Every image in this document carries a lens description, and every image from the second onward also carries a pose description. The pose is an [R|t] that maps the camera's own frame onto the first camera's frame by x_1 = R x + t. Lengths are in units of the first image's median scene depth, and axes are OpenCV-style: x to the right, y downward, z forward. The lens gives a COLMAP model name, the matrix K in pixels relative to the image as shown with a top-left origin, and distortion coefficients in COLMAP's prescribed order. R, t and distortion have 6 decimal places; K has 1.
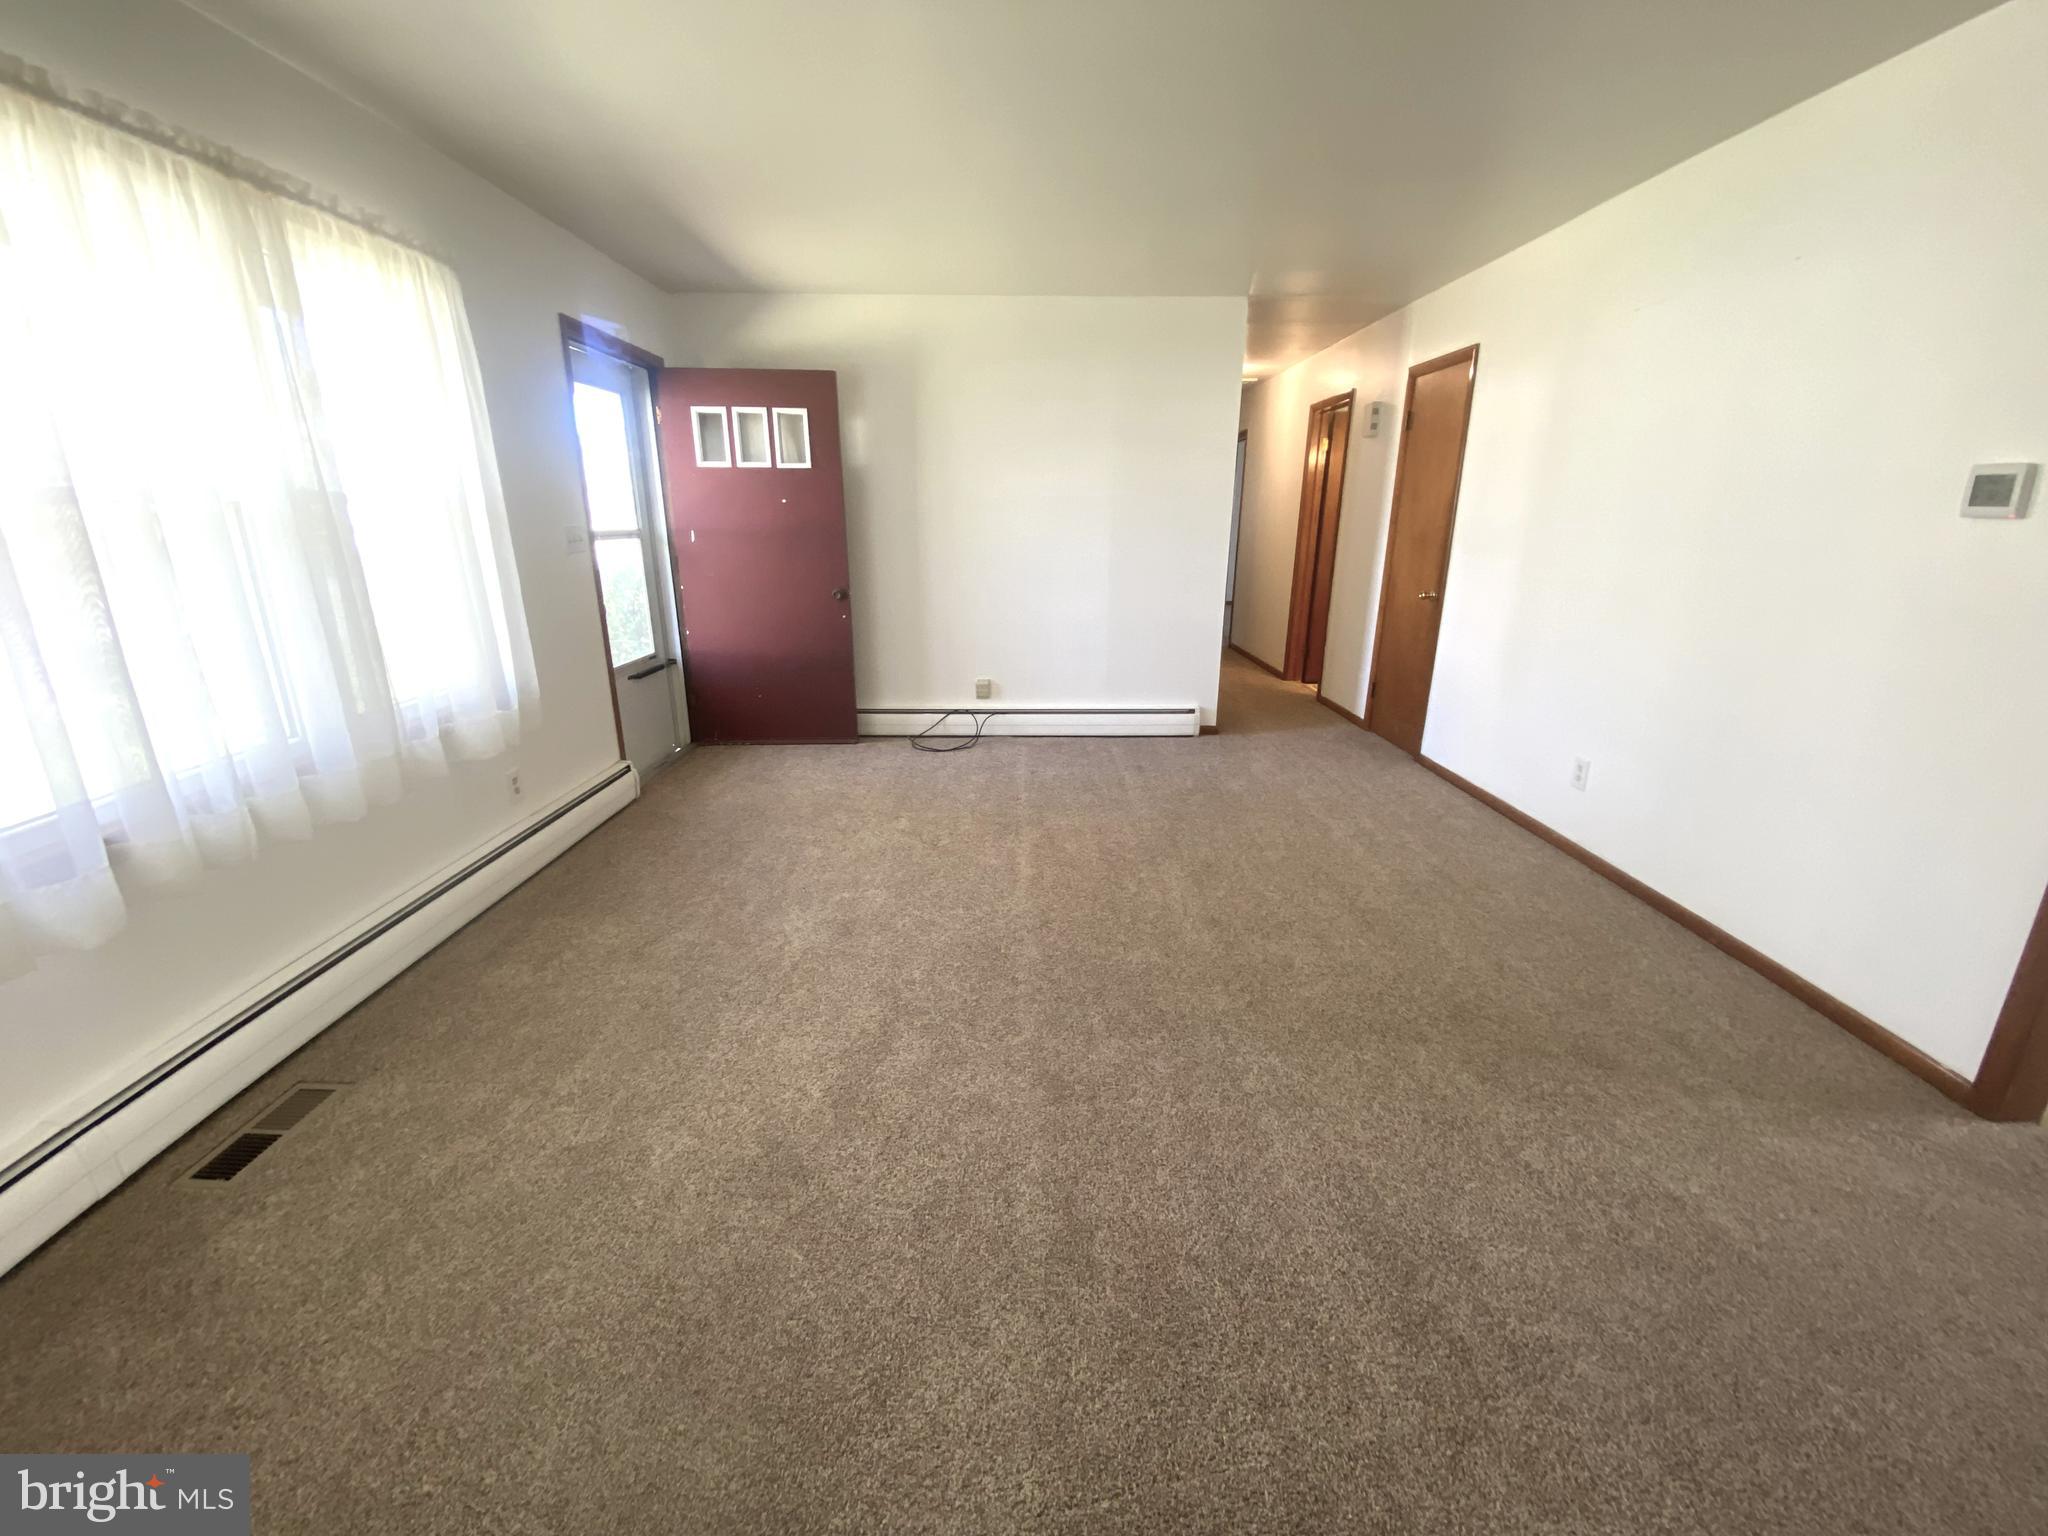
lens RADIAL K [[811.5, 0, 1024.0], [0, 811.5, 768.0], [0, 0, 1]] dist [0.000412, -0.019289]
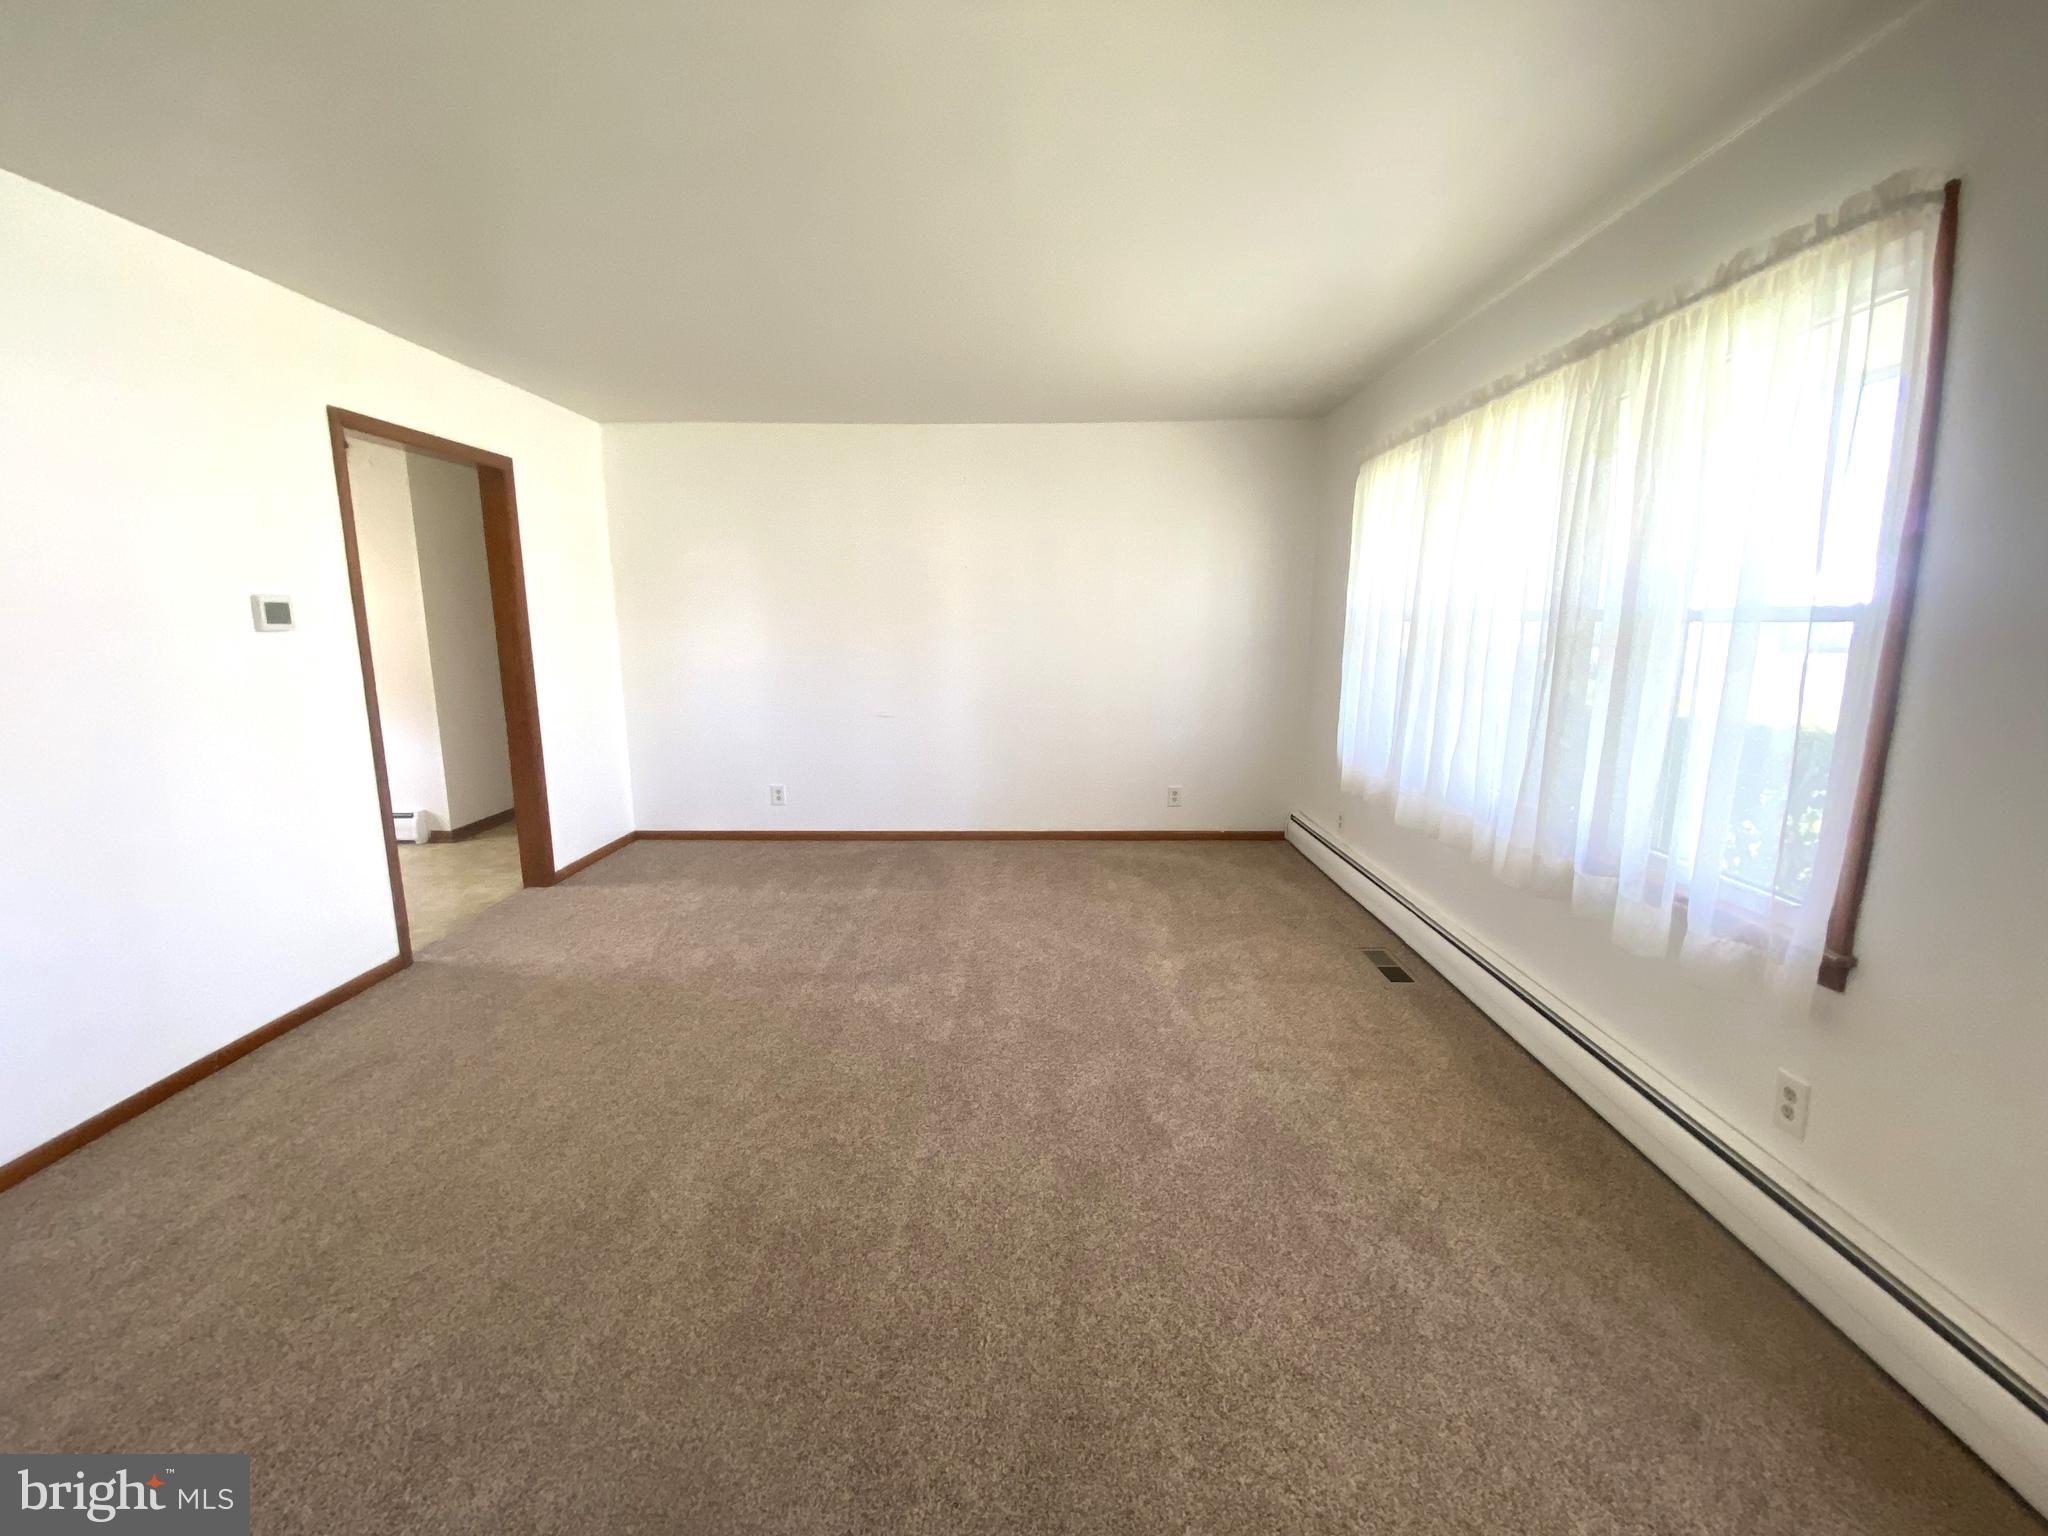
lens RADIAL K [[811.5, 0, 1024.0], [0, 811.5, 768.0], [0, 0, 1]] dist [0.000412, -0.019289]
pose [[-0.999769, -0.005379, 0.020804, -0.072316], [0.004504, 0.894191, 0.447663, -0.306842], [-0.021011, 0.447653, -0.893960, 0.981283]]
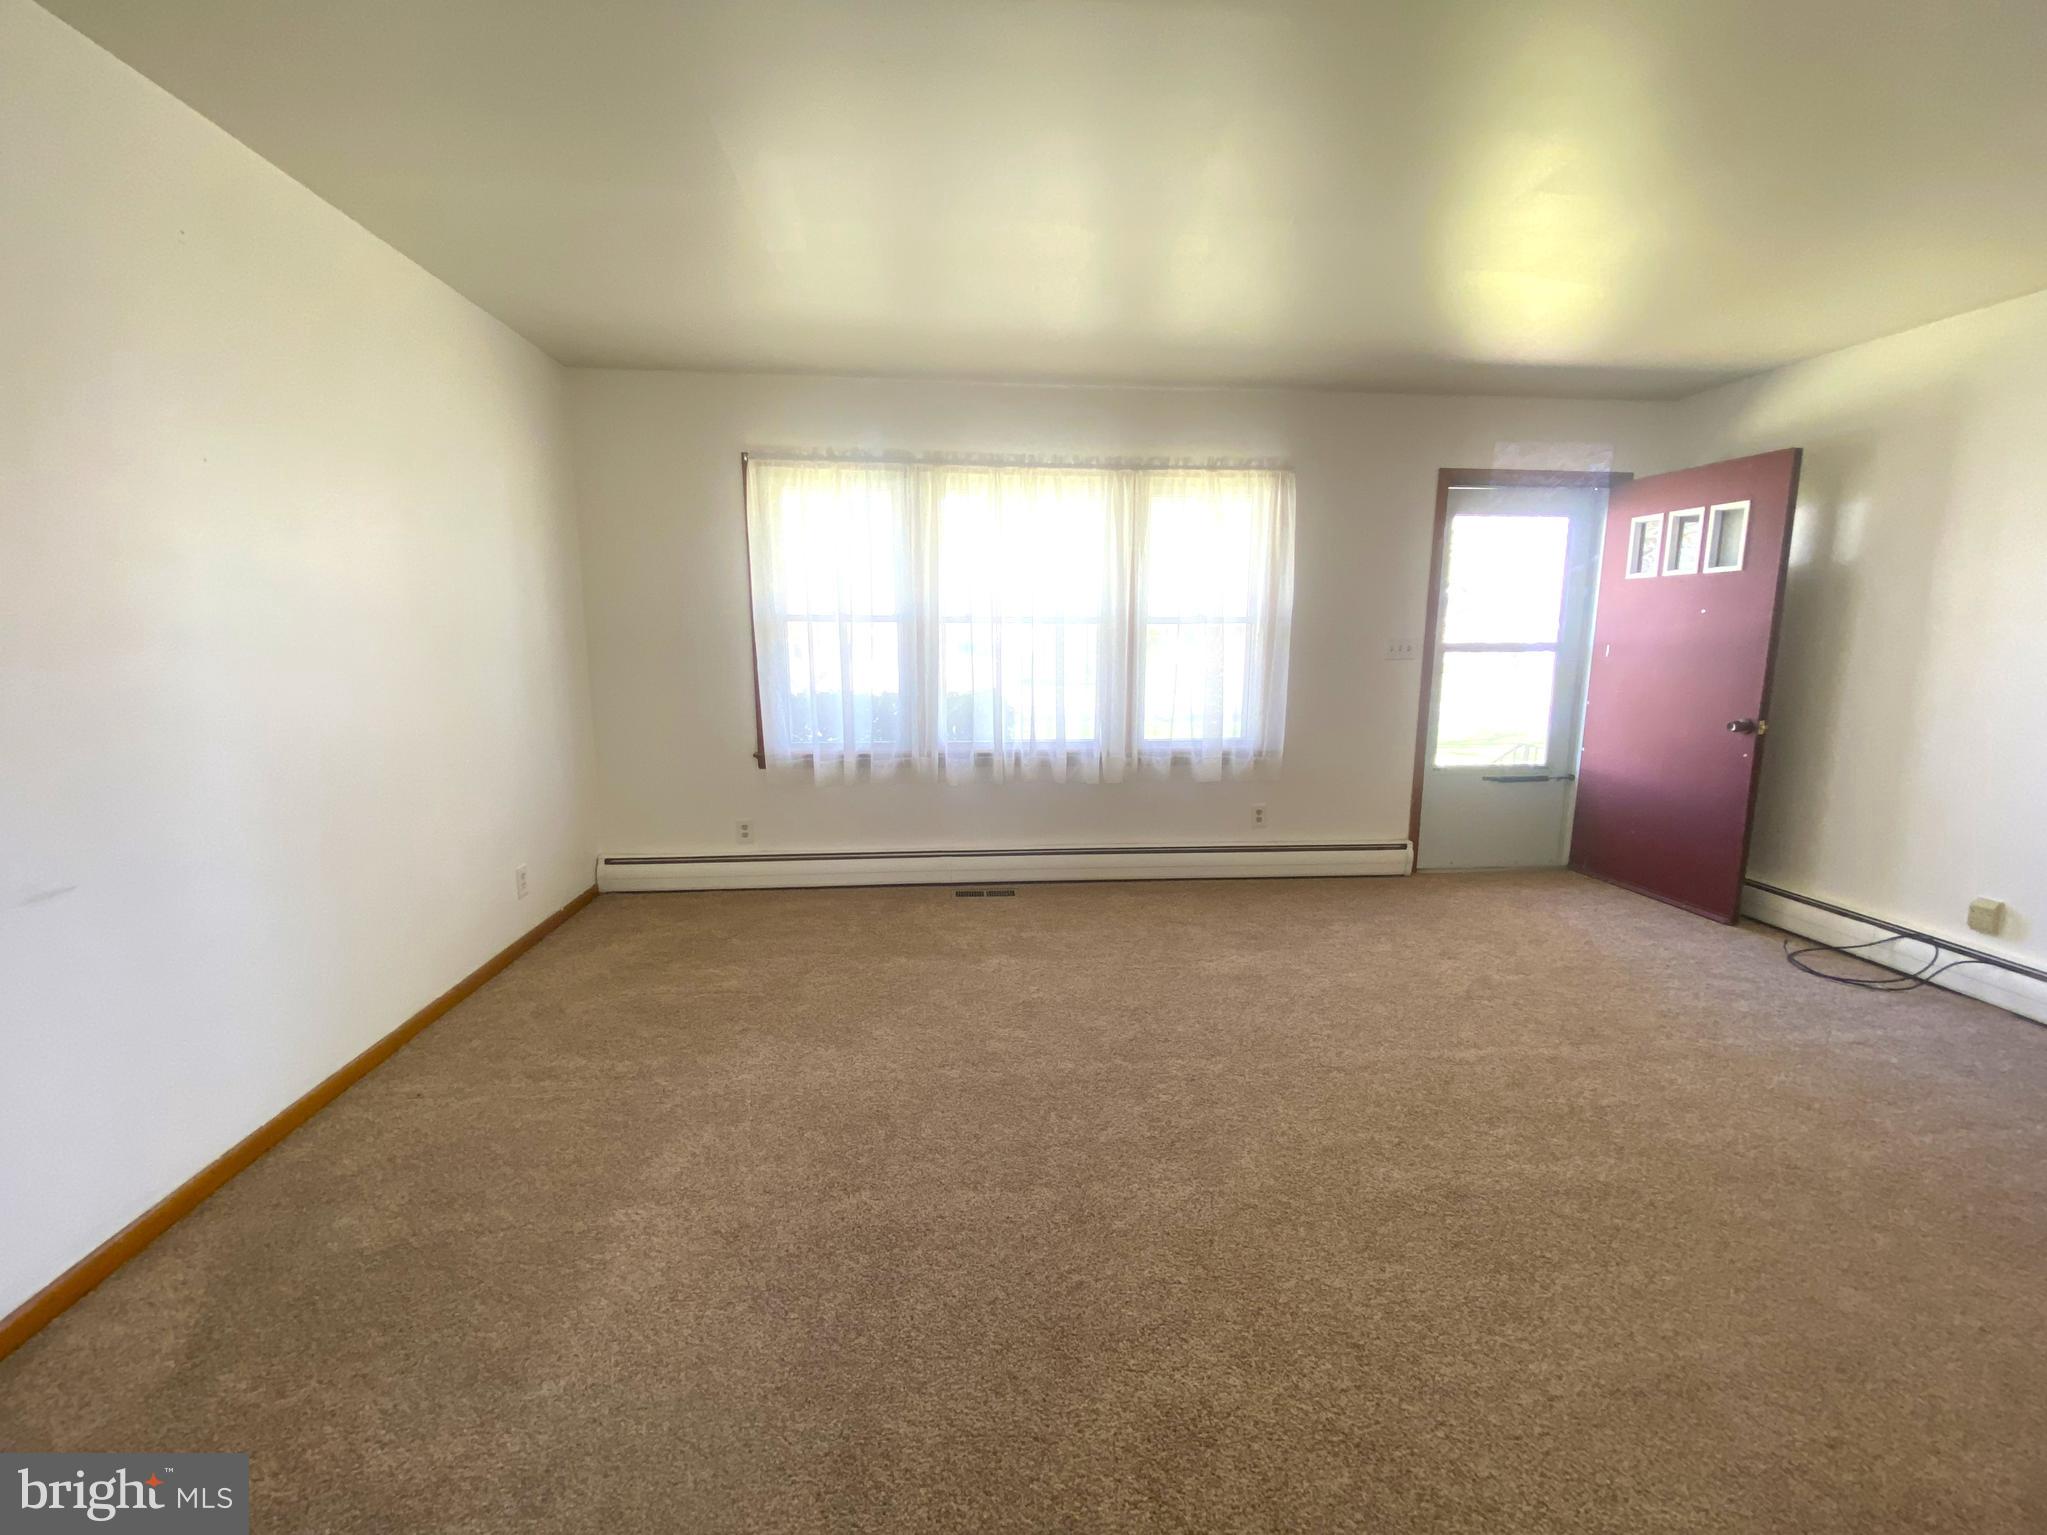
lens RADIAL K [[807.8, 0, 1023.5], [0, 807.8, 767.5], [0, 0, 1]] dist [-0.001681, -0.000120]
pose [[0.088218, 0.158135, -0.983469, 0.498693], [-0.290773, 0.948404, 0.126414, -0.081909], [0.952716, 0.274814, 0.129648, 0.280635]]
